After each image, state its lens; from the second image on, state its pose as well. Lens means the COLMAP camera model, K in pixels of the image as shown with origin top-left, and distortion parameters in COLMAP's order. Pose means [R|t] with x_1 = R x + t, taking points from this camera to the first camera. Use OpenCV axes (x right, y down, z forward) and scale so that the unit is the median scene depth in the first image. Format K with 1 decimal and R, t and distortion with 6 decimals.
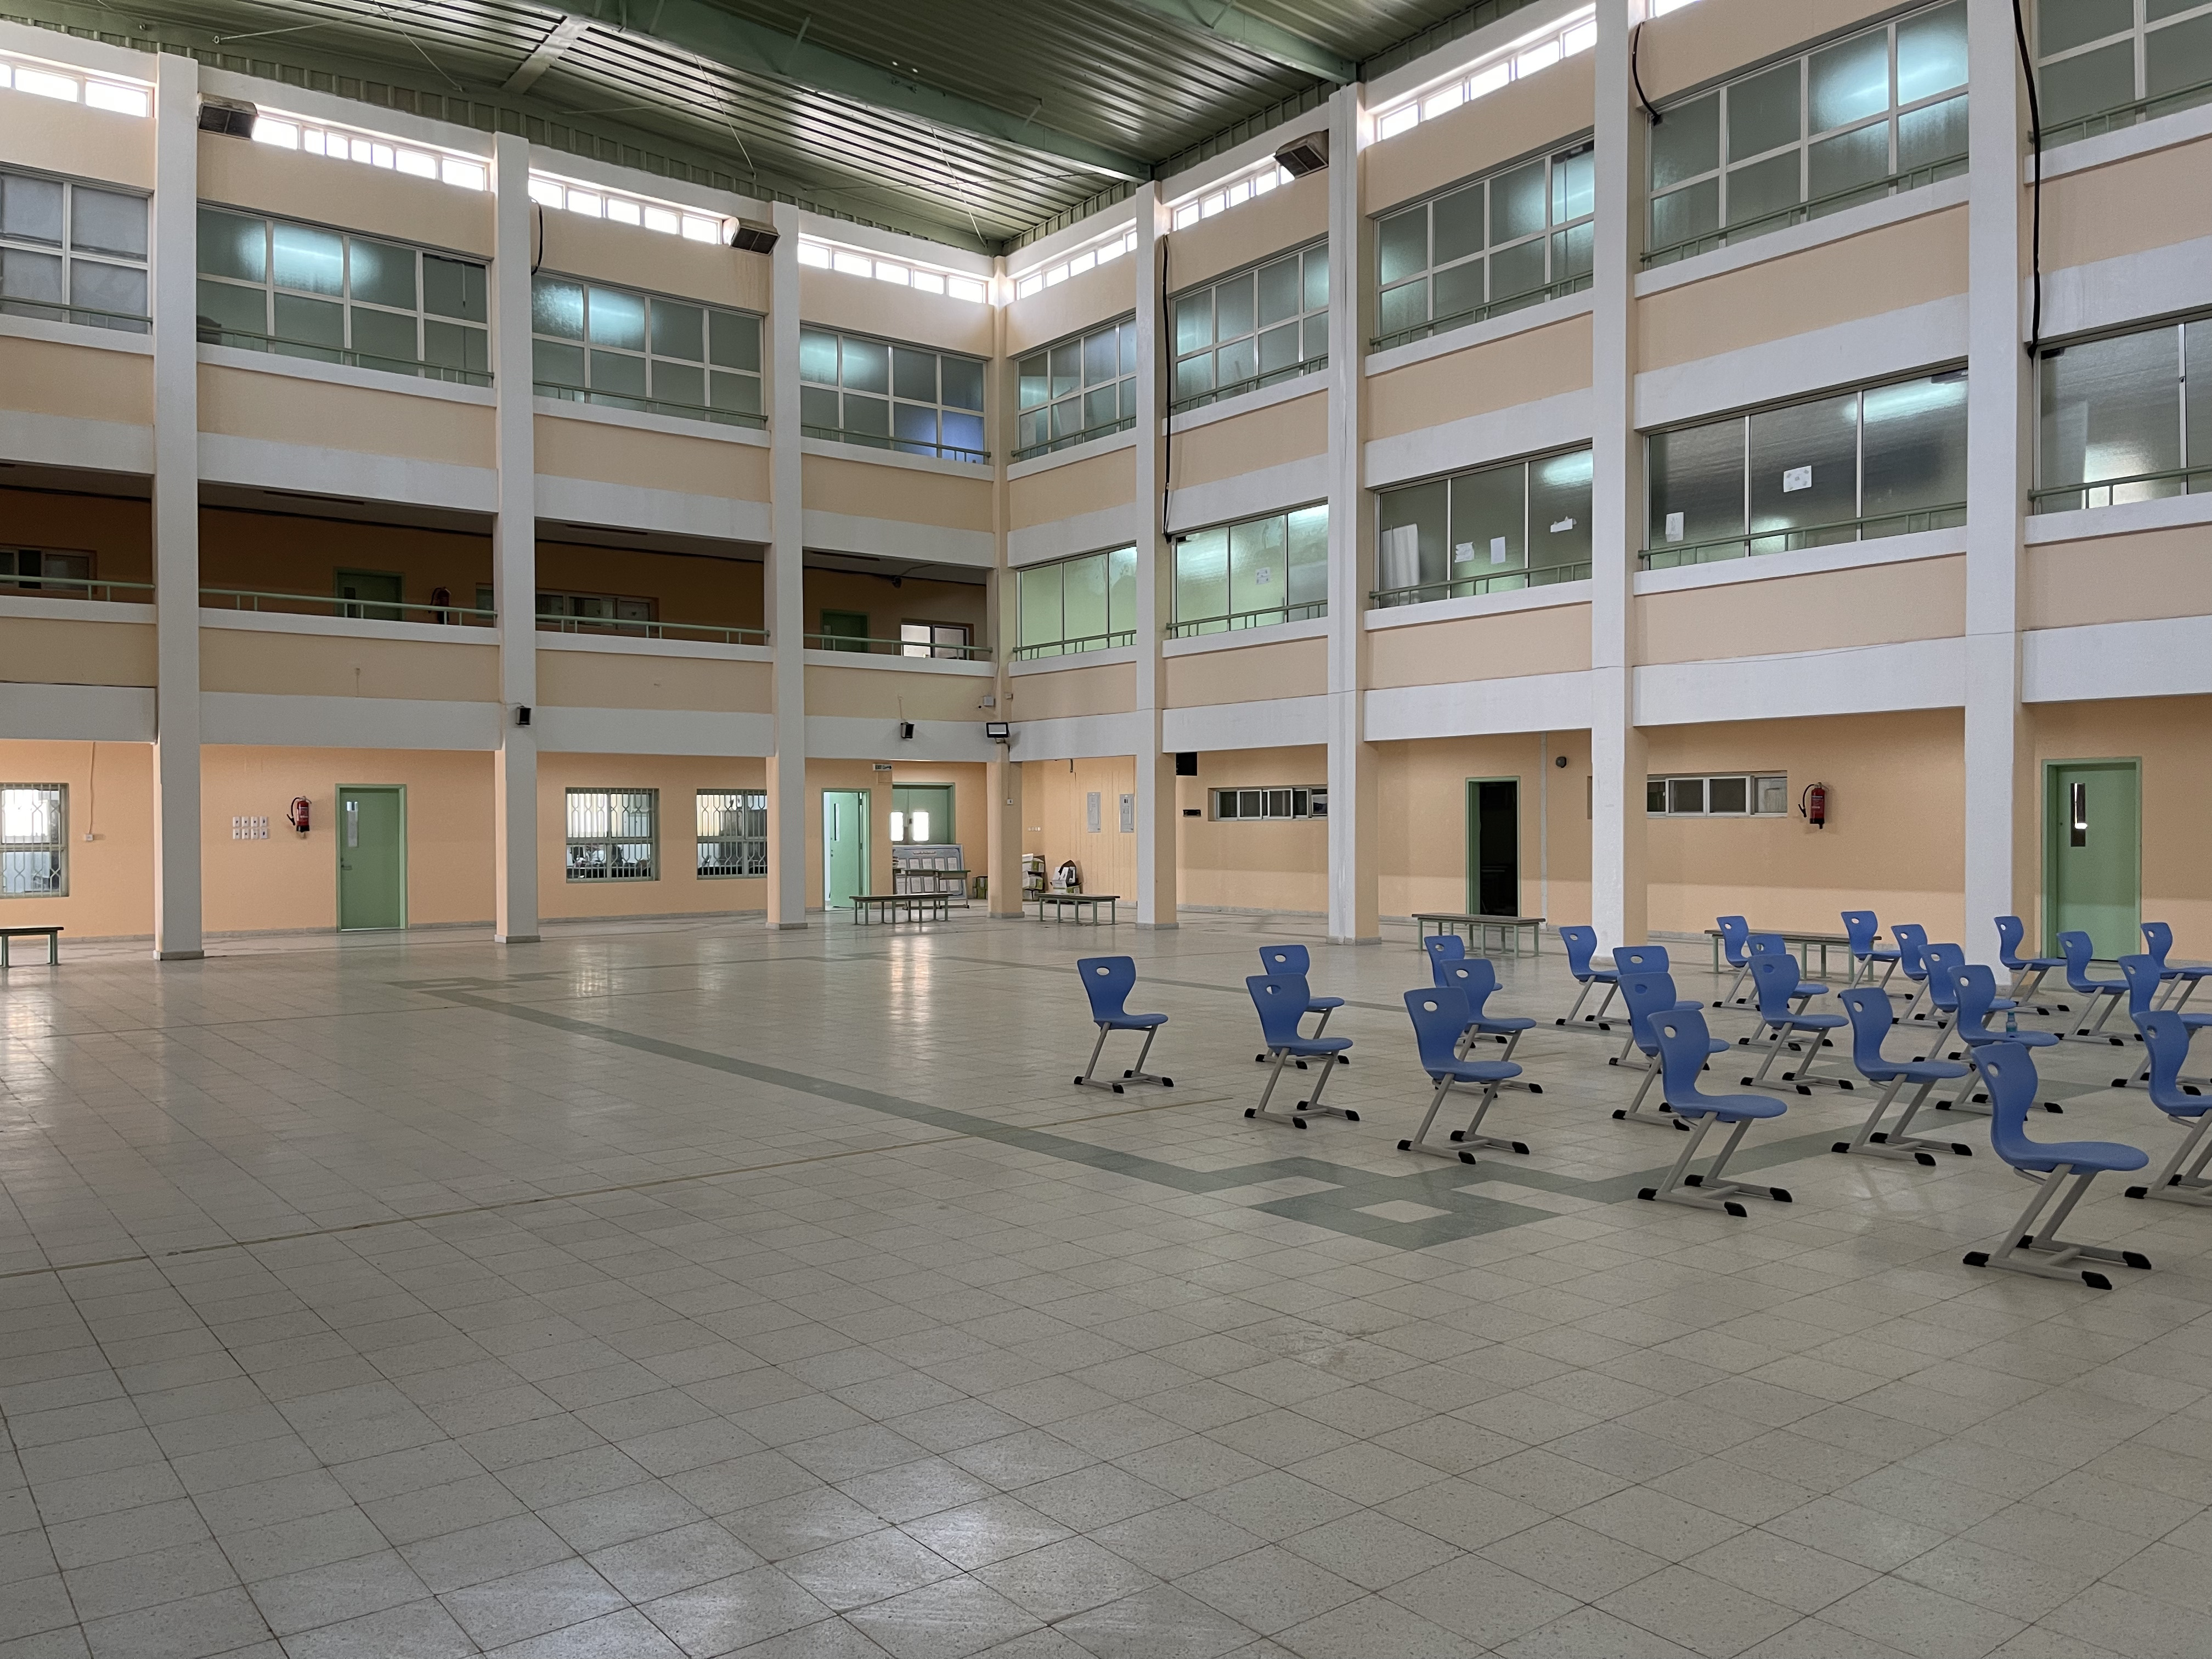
lens RADIAL K [[1675.3, 0, 1113.1], [0, 1675.3, 832.5], [0, 0, 1]] dist [0.040592, -0.031422]
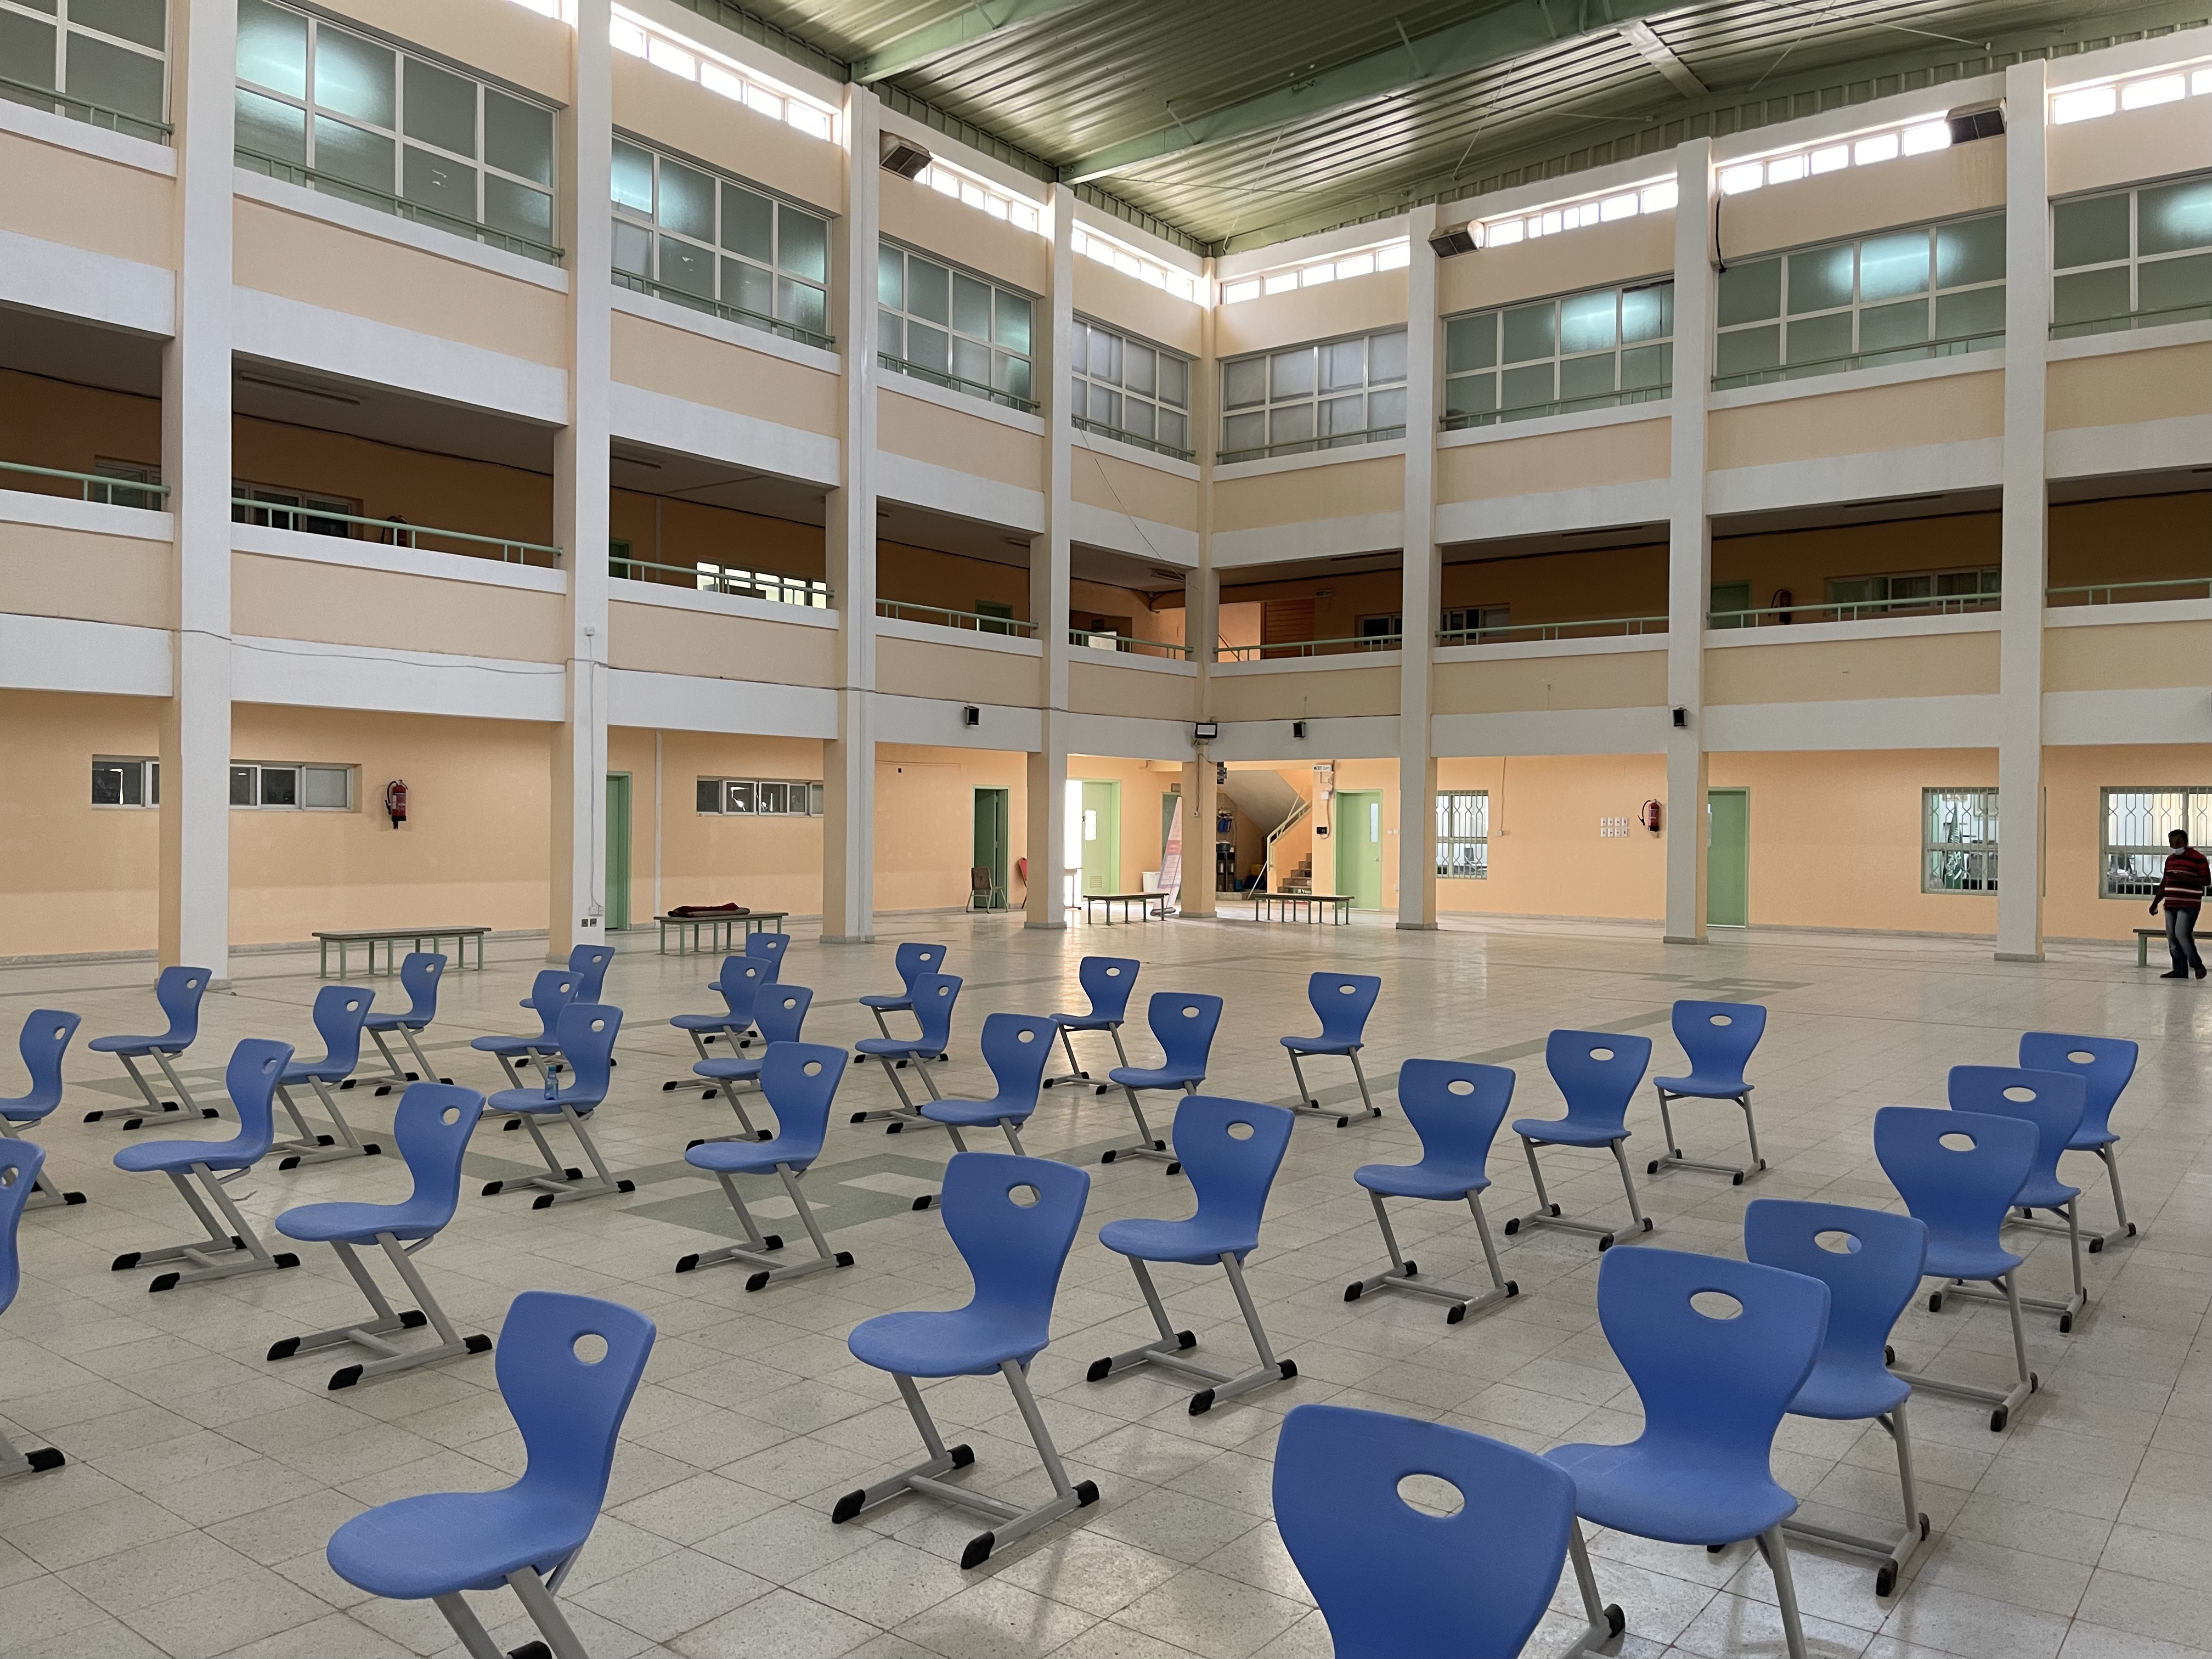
lens RADIAL K [[1675.3, 0, 1113.1], [0, 1675.3, 832.5], [0, 0, 1]] dist [0.040592, -0.031422]
pose [[0.259901, 0.012031, -0.965560, 0.528282], [-0.016766, 0.999828, 0.007945, -0.002795], [0.965490, 0.014124, 0.260058, 0.409445]]
